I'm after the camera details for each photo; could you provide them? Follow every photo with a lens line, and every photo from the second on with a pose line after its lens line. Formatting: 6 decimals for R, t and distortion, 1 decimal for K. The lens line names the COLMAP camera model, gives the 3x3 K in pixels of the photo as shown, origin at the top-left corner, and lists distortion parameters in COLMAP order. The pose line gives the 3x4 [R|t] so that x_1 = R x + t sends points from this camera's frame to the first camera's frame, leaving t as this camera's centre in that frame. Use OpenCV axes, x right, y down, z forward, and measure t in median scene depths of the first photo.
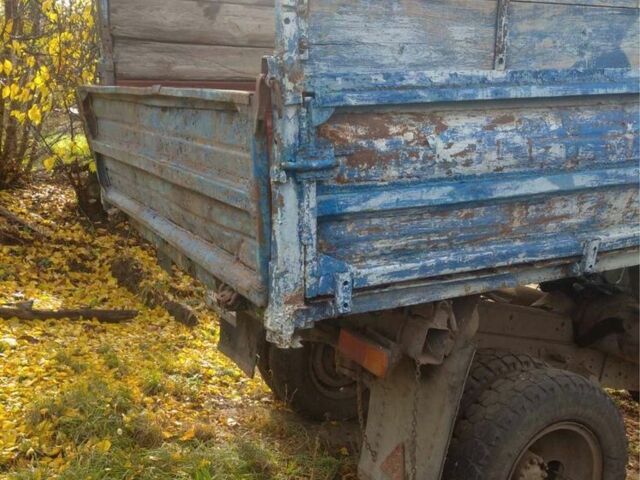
lens RADIAL K [[734.3, 0, 320.0], [0, 734.3, 240.0], [0, 0, 1]] dist [0.111230, -0.018971]
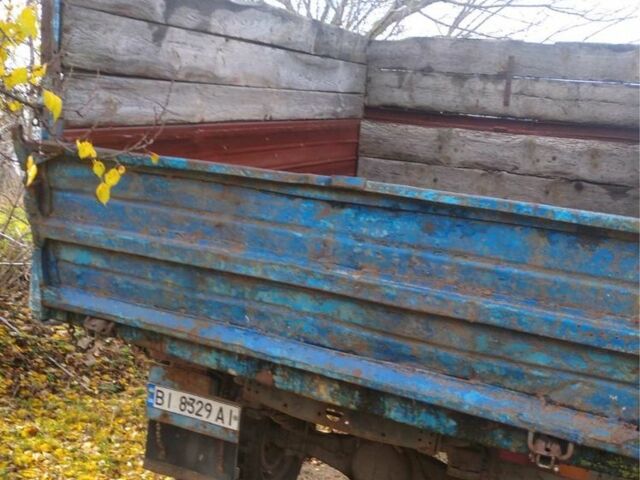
lens RADIAL K [[734.3, 0, 320.0], [0, 734.3, 240.0], [0, 0, 1]] dist [0.111230, -0.018971]
pose [[0.784866, -0.076973, 0.614866, -0.513535], [0.059527, 0.997032, 0.048830, -0.132983], [-0.616799, -0.001724, 0.787119, 0.315931]]
